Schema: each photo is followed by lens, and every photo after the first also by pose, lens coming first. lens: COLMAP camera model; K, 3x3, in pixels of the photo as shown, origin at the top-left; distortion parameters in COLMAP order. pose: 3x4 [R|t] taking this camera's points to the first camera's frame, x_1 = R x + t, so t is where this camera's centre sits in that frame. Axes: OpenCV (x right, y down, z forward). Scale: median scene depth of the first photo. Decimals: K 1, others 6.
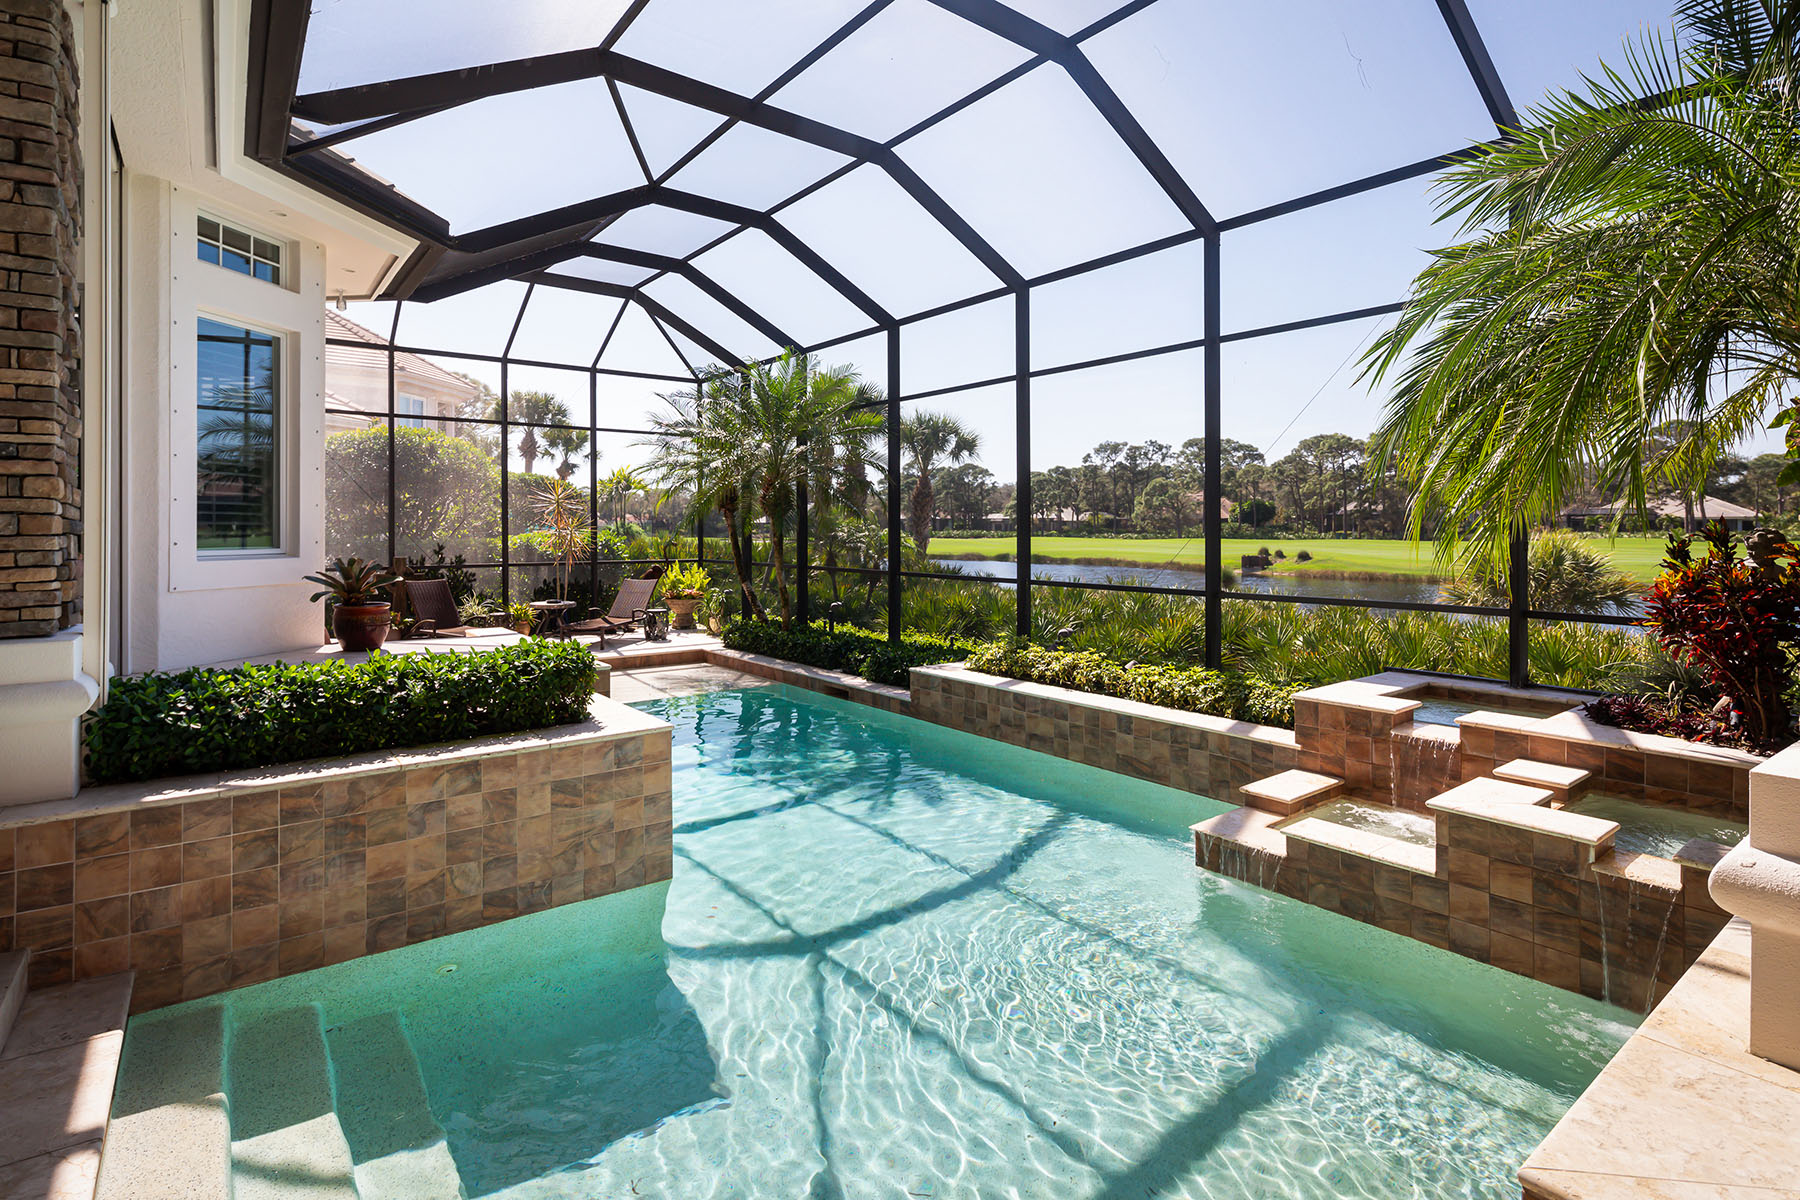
lens RADIAL K [[877.3, 0, 889.2], [0, 877.3, 529.7], [0, 0, 1]] dist [0.002021, -0.000061]
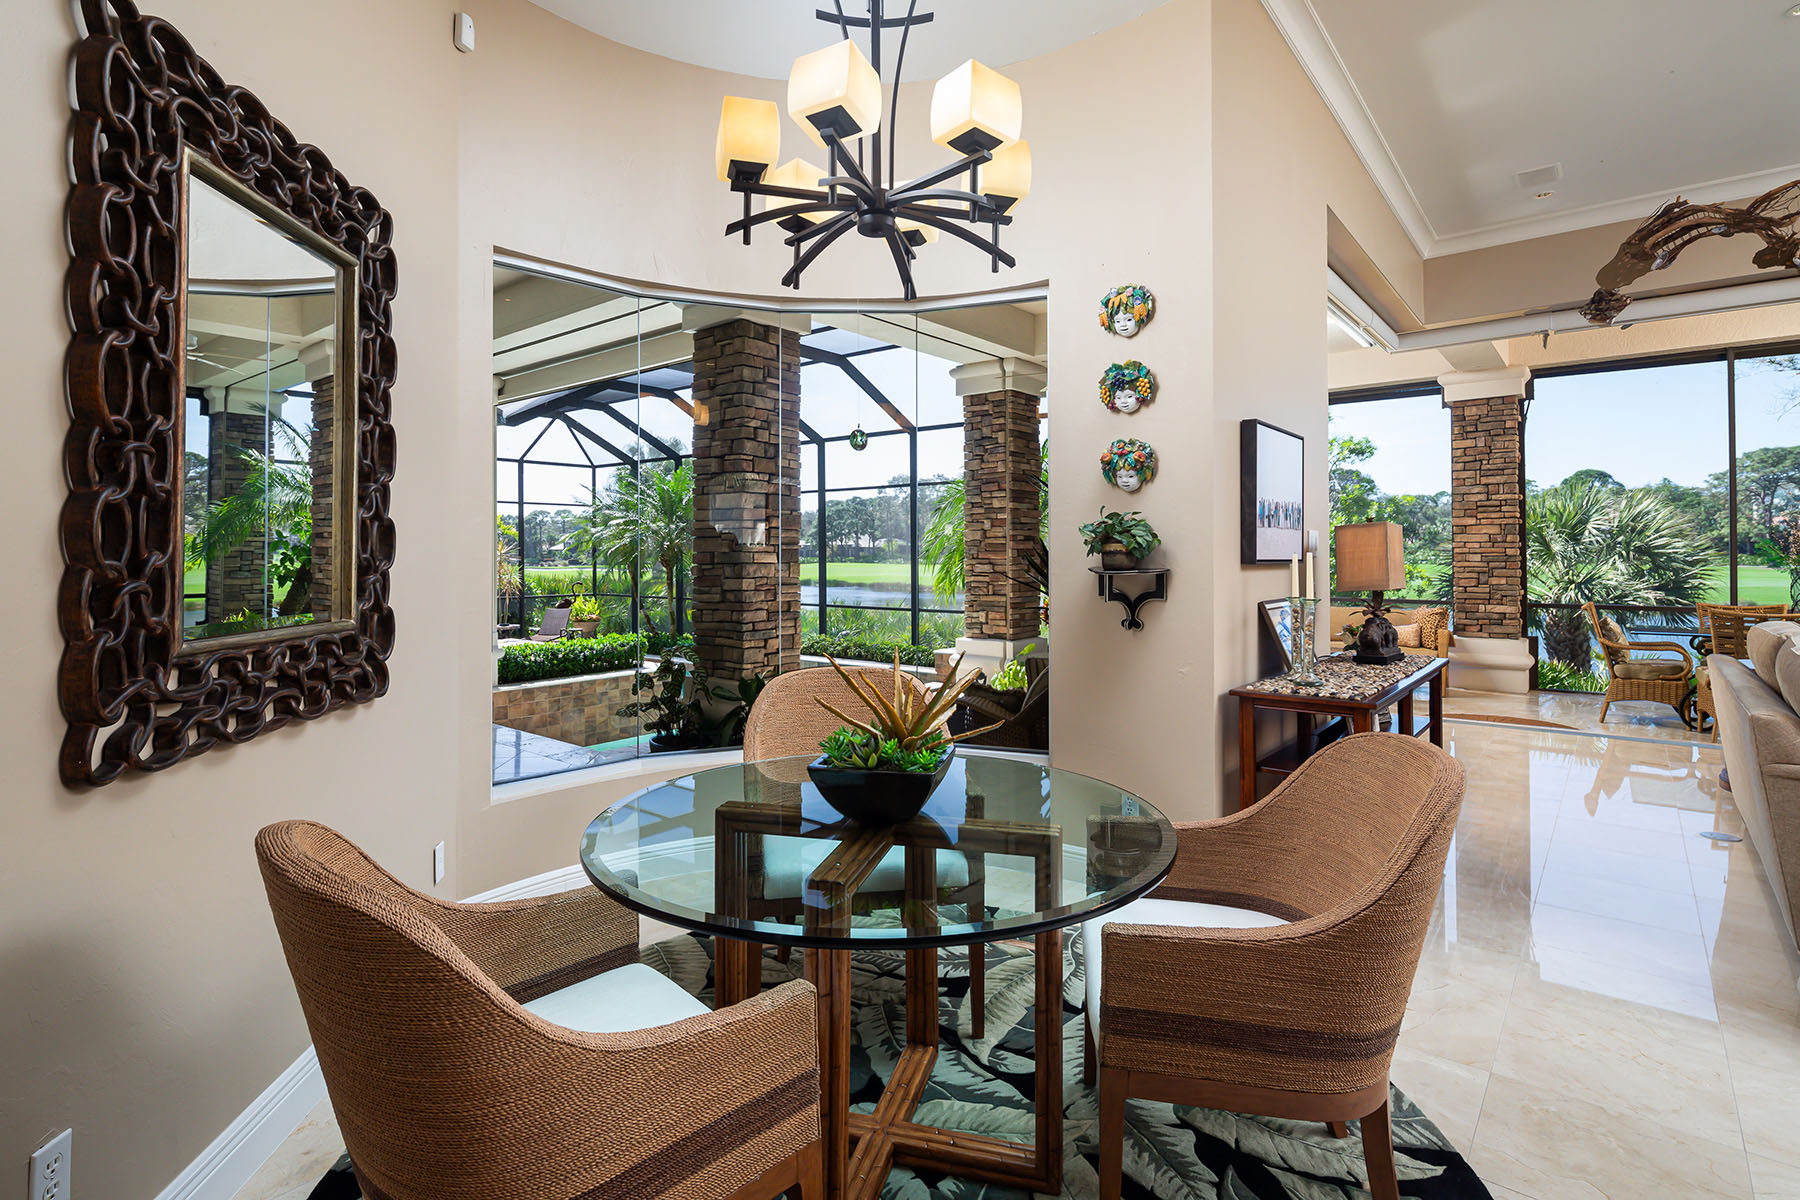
lens RADIAL K [[877.3, 0, 898.8], [0, 877.3, 551.3], [0, 0, 1]] dist [0.002021, -0.000061]
pose [[0.971998, -0.003173, 0.234969, -0.145048], [0.003717, 0.999991, -0.001874, -0.059235], [-0.234961, 0.002695, 0.972001, -0.966639]]
